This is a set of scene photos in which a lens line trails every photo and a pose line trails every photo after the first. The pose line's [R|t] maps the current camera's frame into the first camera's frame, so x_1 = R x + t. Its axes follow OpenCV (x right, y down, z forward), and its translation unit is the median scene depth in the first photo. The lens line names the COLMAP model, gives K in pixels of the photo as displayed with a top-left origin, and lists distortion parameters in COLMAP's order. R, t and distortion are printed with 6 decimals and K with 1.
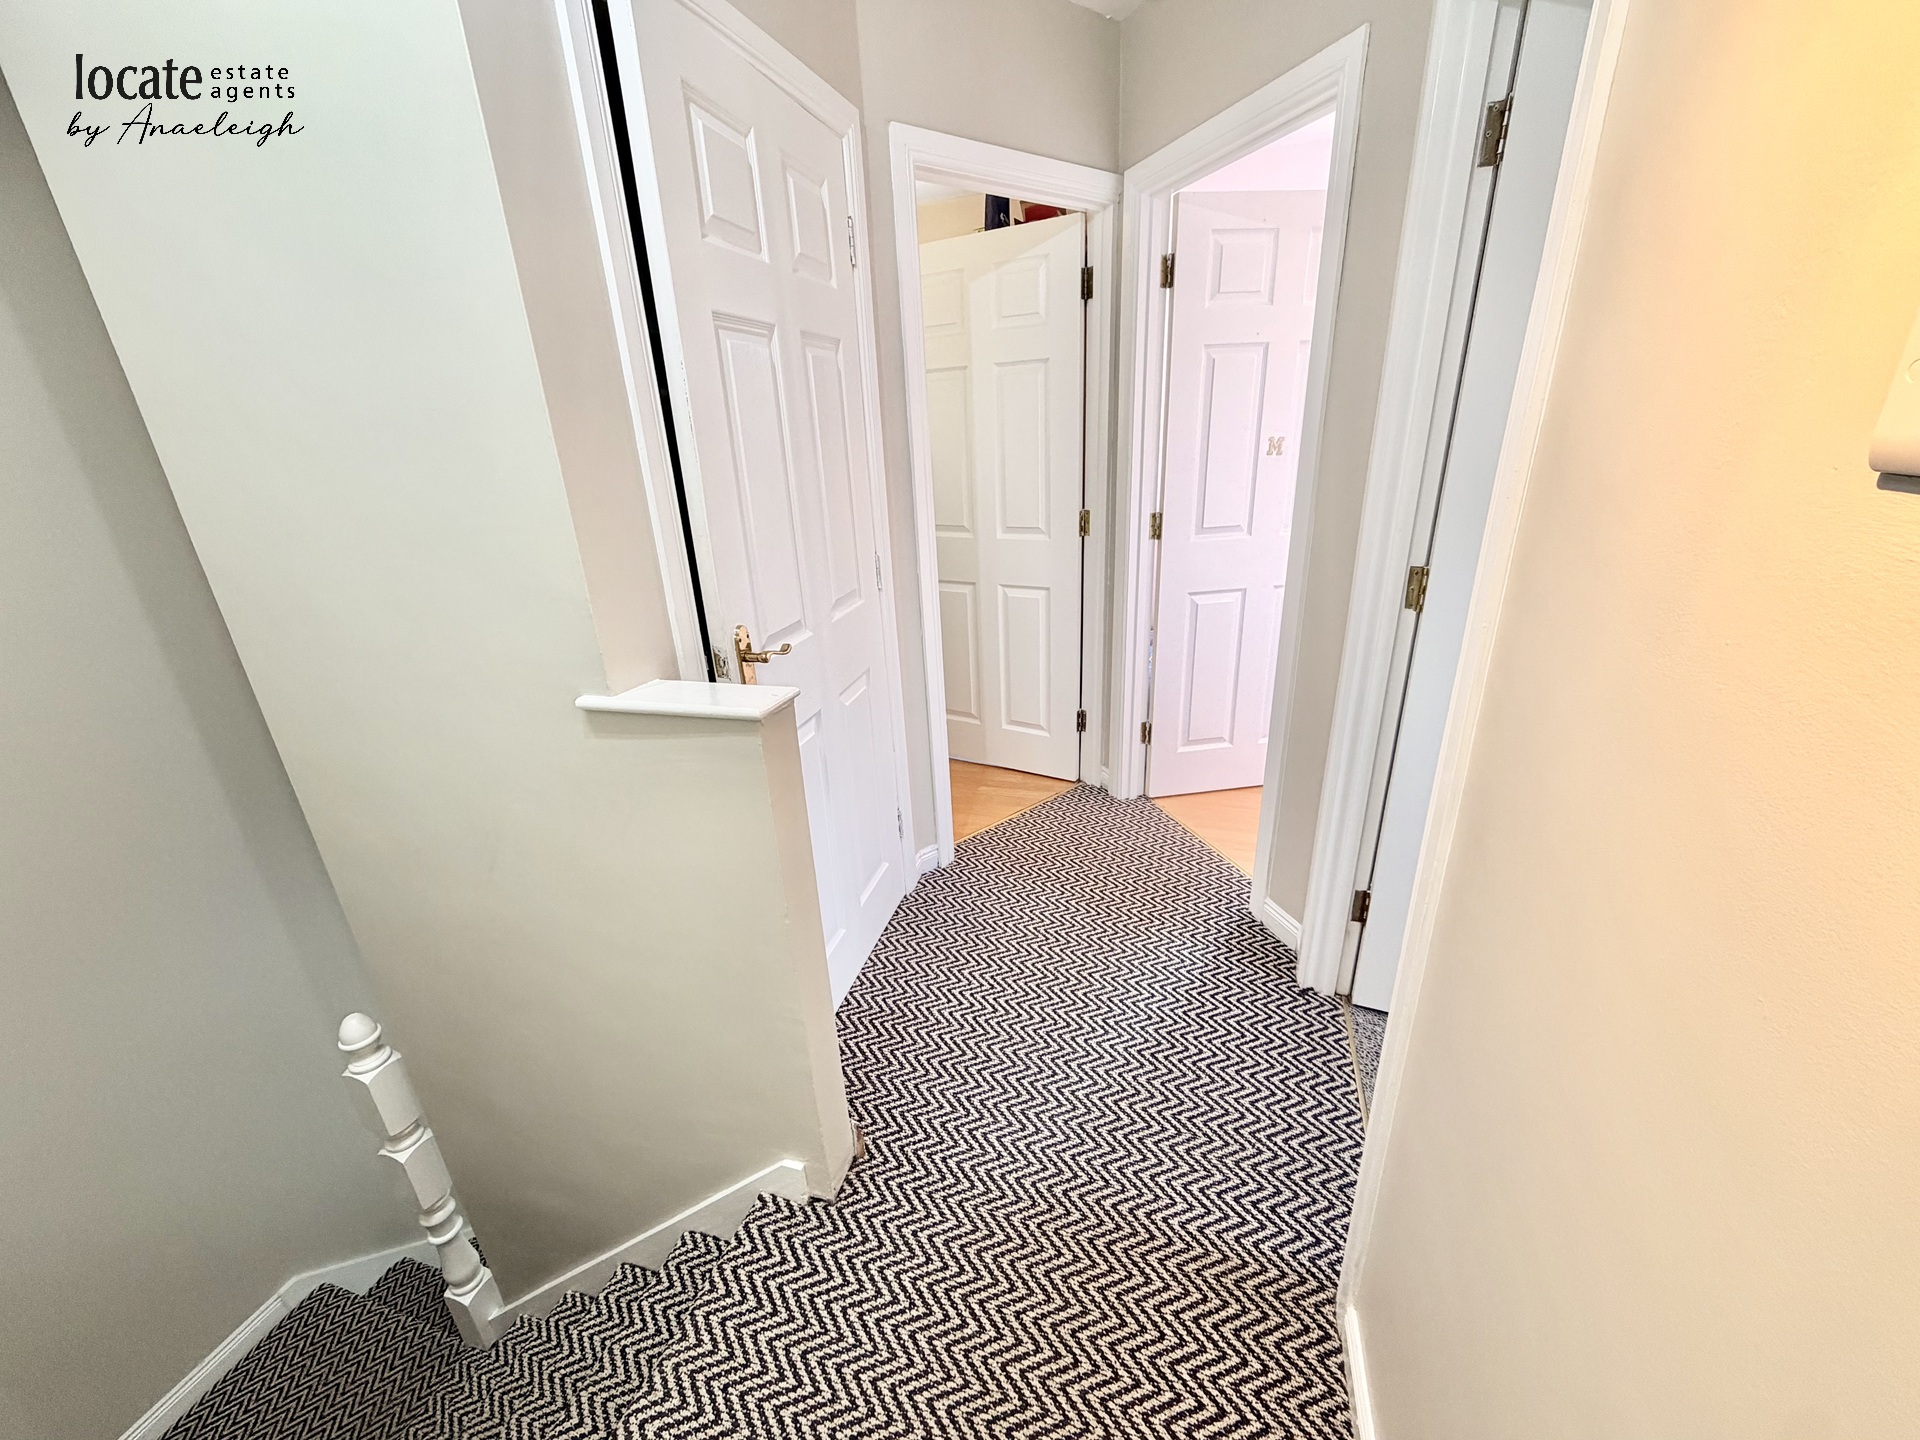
lens RADIAL K [[764.9, 0, 954.1], [0, 764.9, 724.4], [0, 0, 1]] dist [-0.000967, 0.000156]
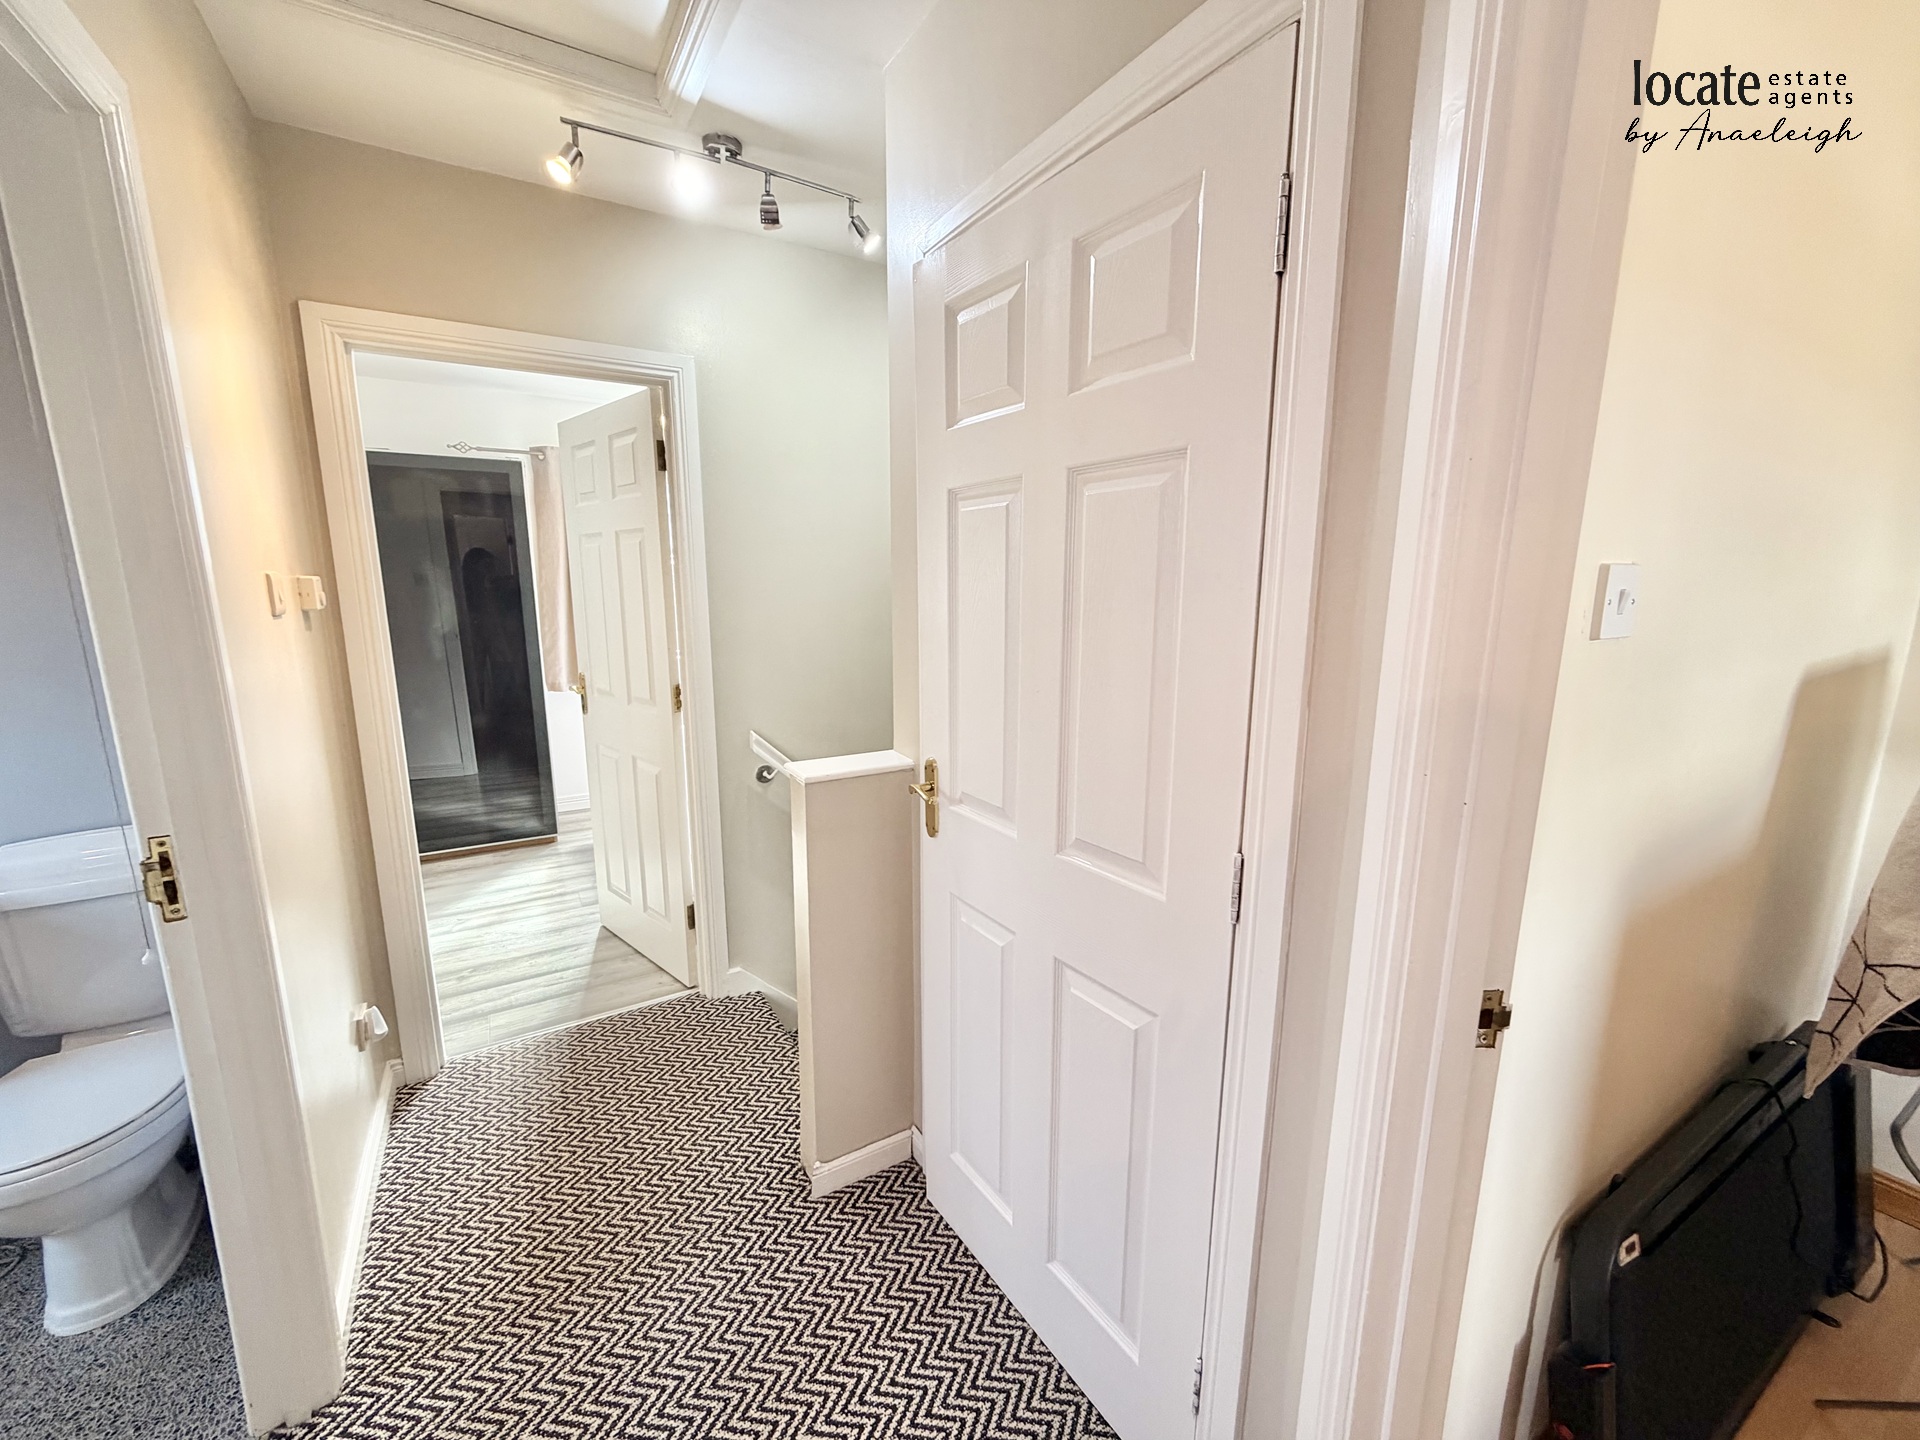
lens RADIAL K [[764.9, 0, 954.1], [0, 764.9, 724.4], [0, 0, 1]] dist [-0.000967, 0.000156]
pose [[-0.649342, 0.185676, -0.737482, 0.419797], [-0.253453, 0.861462, 0.440051, -0.552840], [0.717020, 0.472660, -0.512323, 1.300185]]
